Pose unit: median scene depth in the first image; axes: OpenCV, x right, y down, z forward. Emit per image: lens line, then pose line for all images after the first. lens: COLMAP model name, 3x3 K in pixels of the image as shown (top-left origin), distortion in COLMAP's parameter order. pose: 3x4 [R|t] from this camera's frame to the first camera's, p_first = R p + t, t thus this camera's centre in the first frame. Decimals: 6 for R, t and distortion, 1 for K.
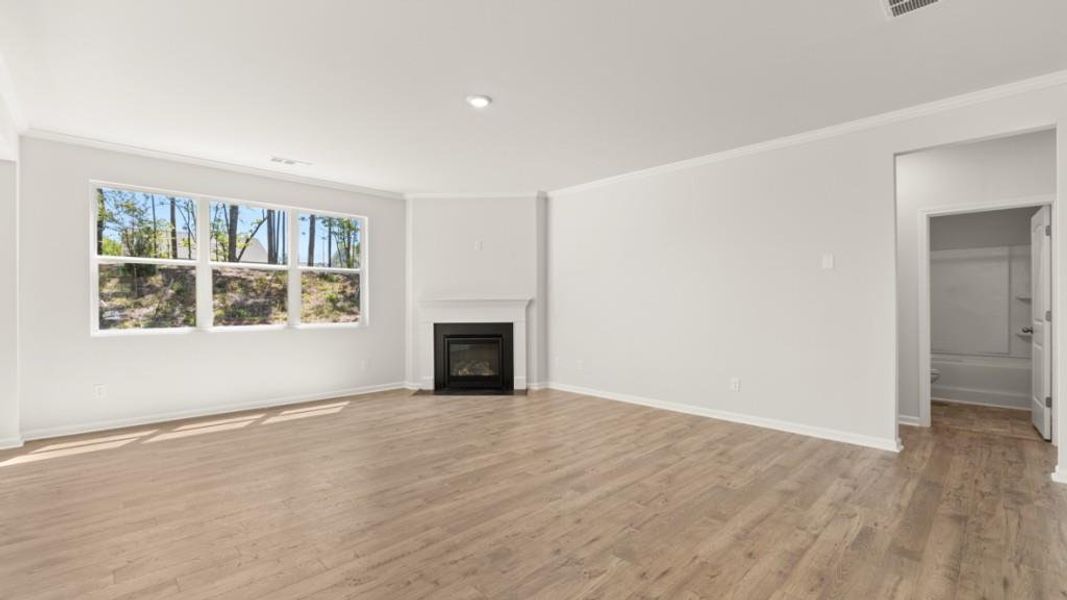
lens RADIAL K [[460.7, 0, 536.7], [0, 460.7, 296.5], [0, 0, 1]] dist [0.001384, 0.000396]
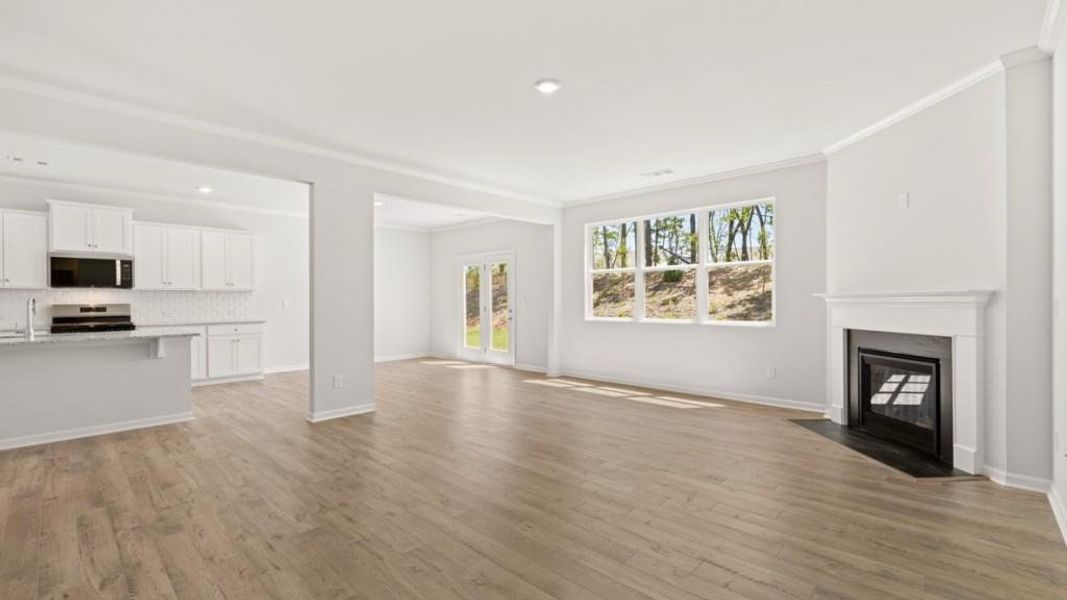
lens RADIAL K [[460.7, 0, 533.0], [0, 460.7, 306.0], [0, 0, 1]] dist [0.001384, 0.000396]
pose [[0.026350, 0.013144, -0.999566, 0.809192], [0.019598, 0.999715, 0.013663, 0.010622], [0.999461, -0.019950, 0.026084, 0.936770]]
